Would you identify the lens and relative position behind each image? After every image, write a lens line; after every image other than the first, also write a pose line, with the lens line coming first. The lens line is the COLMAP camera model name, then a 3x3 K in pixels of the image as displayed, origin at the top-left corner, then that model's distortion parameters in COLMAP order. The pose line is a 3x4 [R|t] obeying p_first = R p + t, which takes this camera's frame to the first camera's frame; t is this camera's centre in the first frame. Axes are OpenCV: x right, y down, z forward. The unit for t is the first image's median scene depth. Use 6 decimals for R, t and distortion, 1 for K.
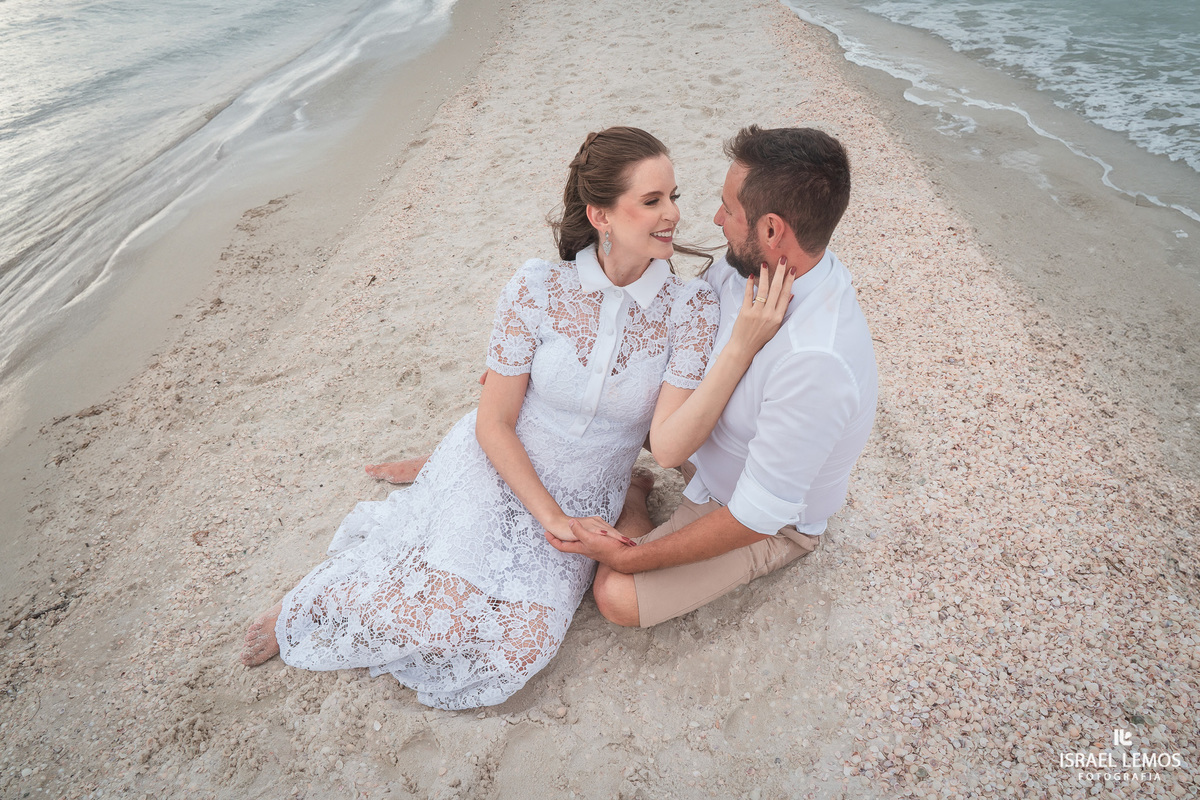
lens RADIAL K [[907.2, 0, 580.2], [0, 907.2, 406.0], [0, 0, 1]] dist [0.002044, -0.004815]
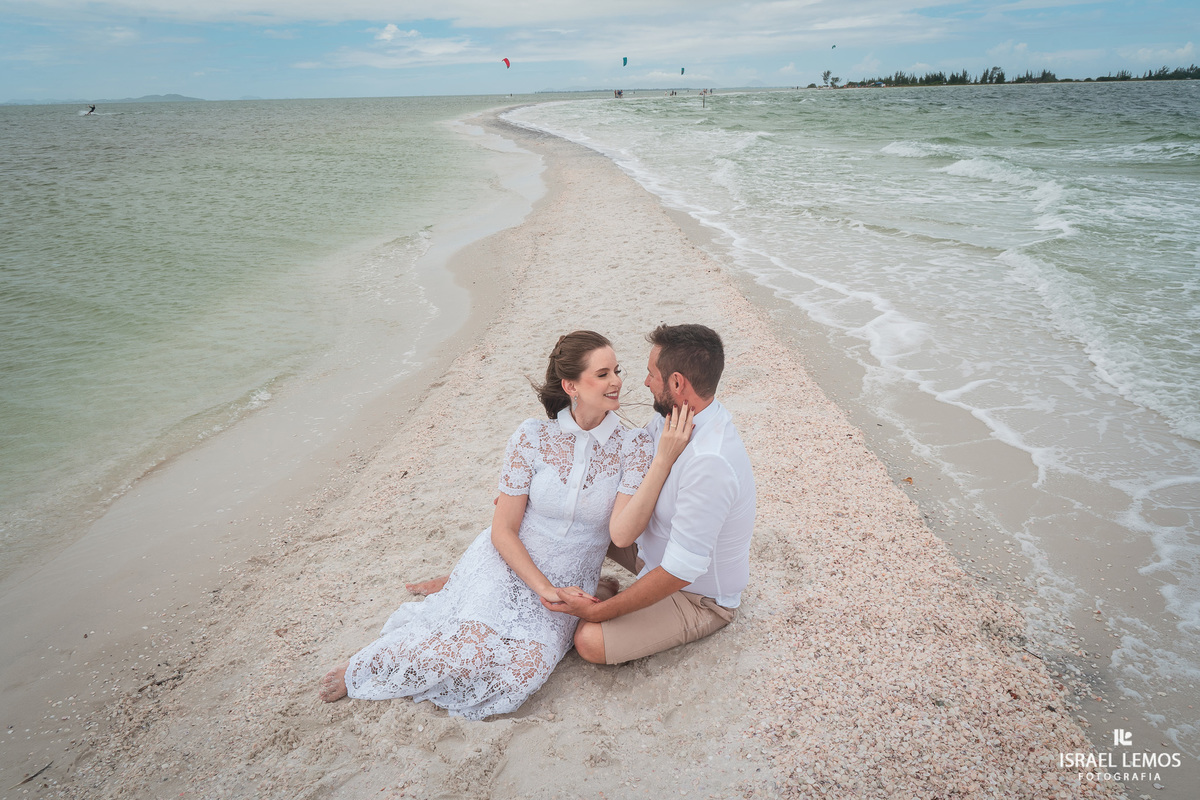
lens RADIAL K [[933.2, 0, 600.0], [0, 933.2, 400.0], [0, 0, 1]] dist [-0.000475, 0.000482]
pose [[0.999518, -0.000236, 0.031049, 0.009793], [0.009725, 0.952038, -0.305825, 0.282709], [-0.029488, 0.305980, 0.951581, -0.497283]]
